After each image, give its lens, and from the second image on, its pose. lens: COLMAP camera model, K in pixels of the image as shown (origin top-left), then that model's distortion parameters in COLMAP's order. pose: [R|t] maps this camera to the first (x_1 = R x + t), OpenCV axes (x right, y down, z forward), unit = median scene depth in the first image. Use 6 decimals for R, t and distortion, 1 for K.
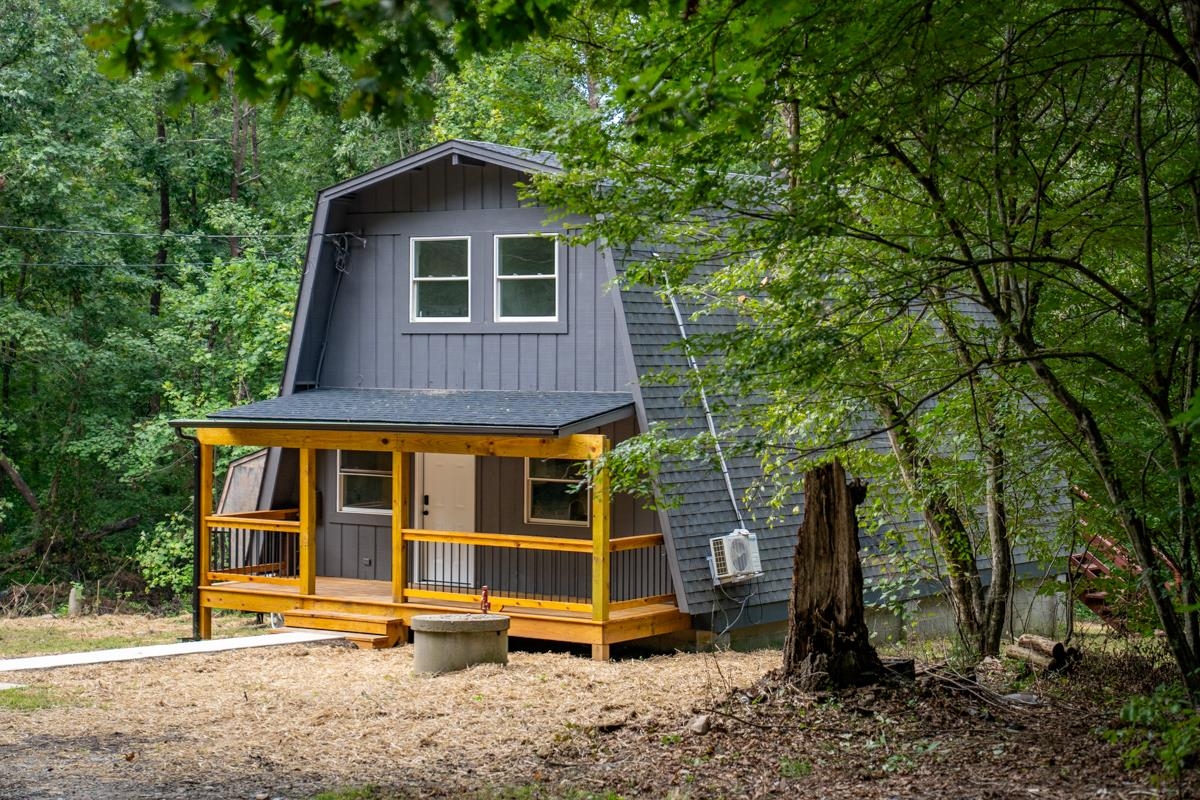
lens RADIAL K [[2301.3, 0, 600.0], [0, 2301.3, 400.0], [0, 0, 1]] dist [0.311491, 0.277887]
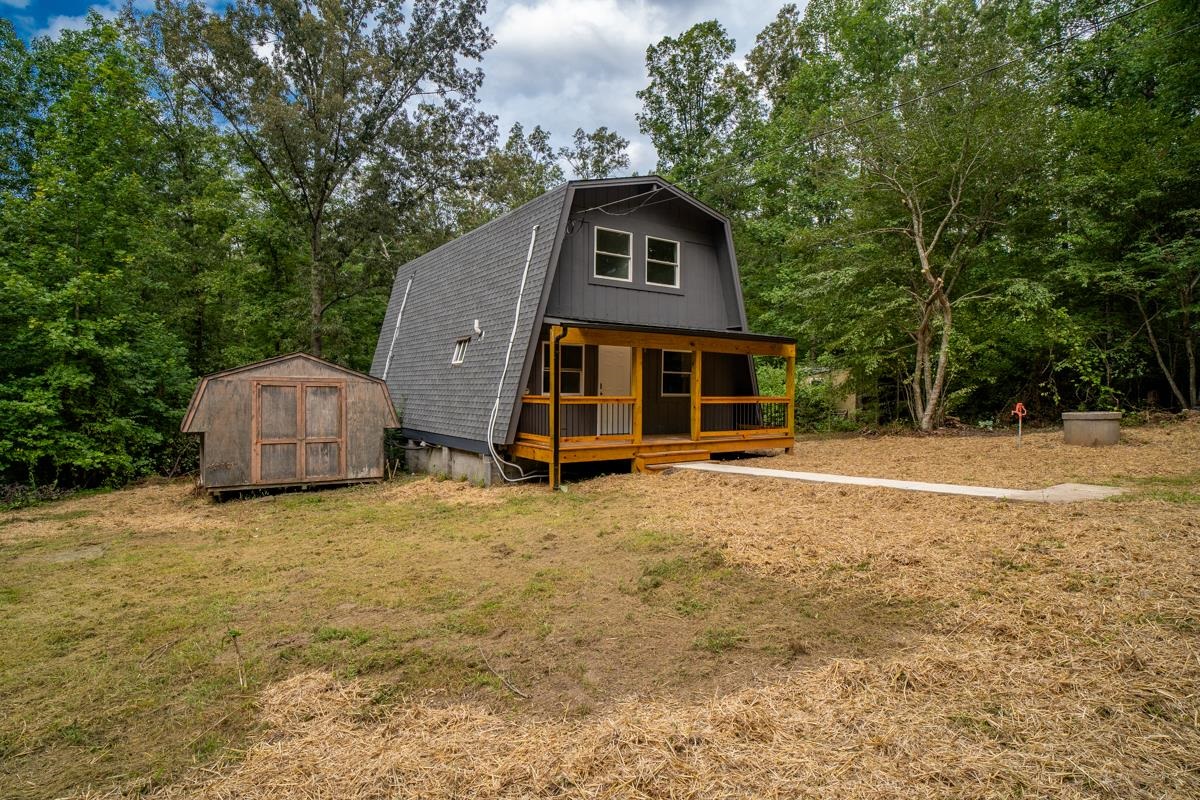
lens RADIAL K [[630.6, 0, 600.0], [0, 630.6, 400.0], [0, 0, 1]] dist [-0.059480, 0.031242]
pose [[0.328308, -0.017542, 0.944408, -0.510725], [0.014415, 0.999804, 0.013560, 0.047928], [-0.944461, 0.009162, 0.328496, 0.862943]]
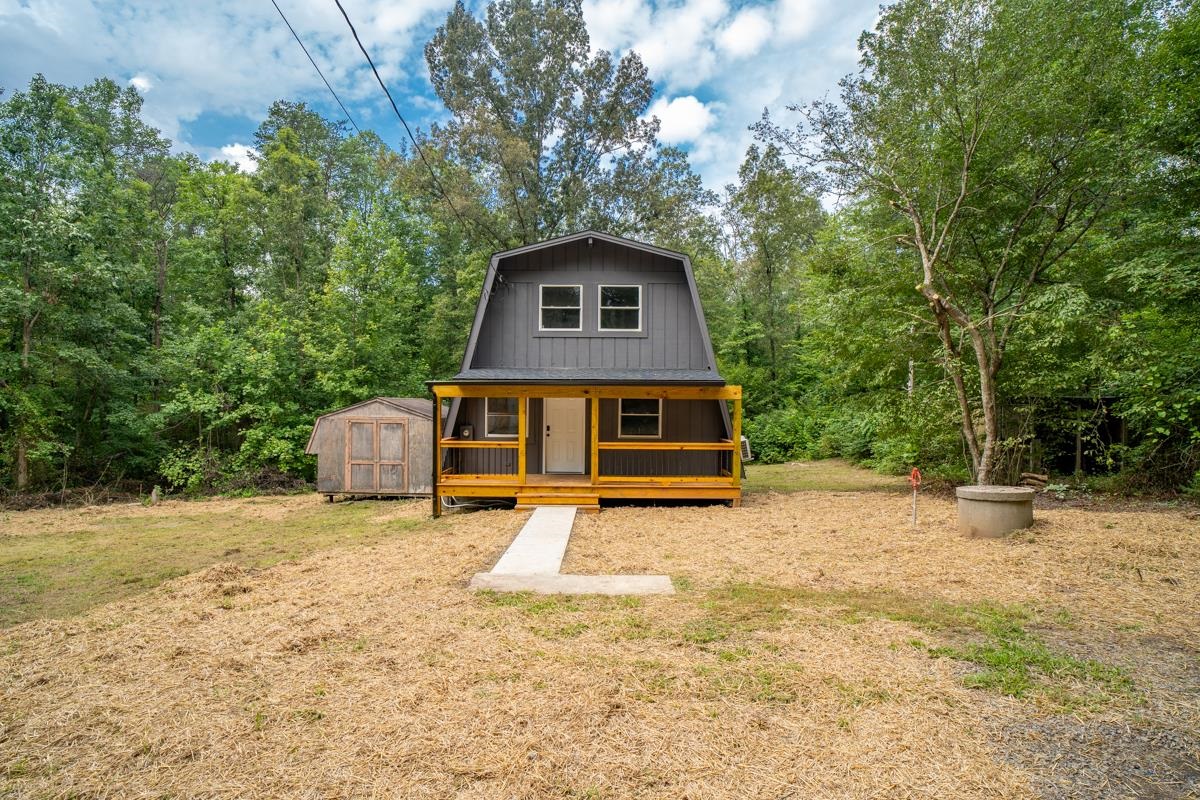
lens RADIAL K [[630.6, 0, 600.0], [0, 630.6, 400.0], [0, 0, 1]] dist [-0.059480, 0.031242]
pose [[0.806957, -0.000288, 0.590610, -0.342269], [0.010179, 0.999858, -0.013420, 0.028533], [-0.590523, 0.016841, 0.806845, 0.579739]]
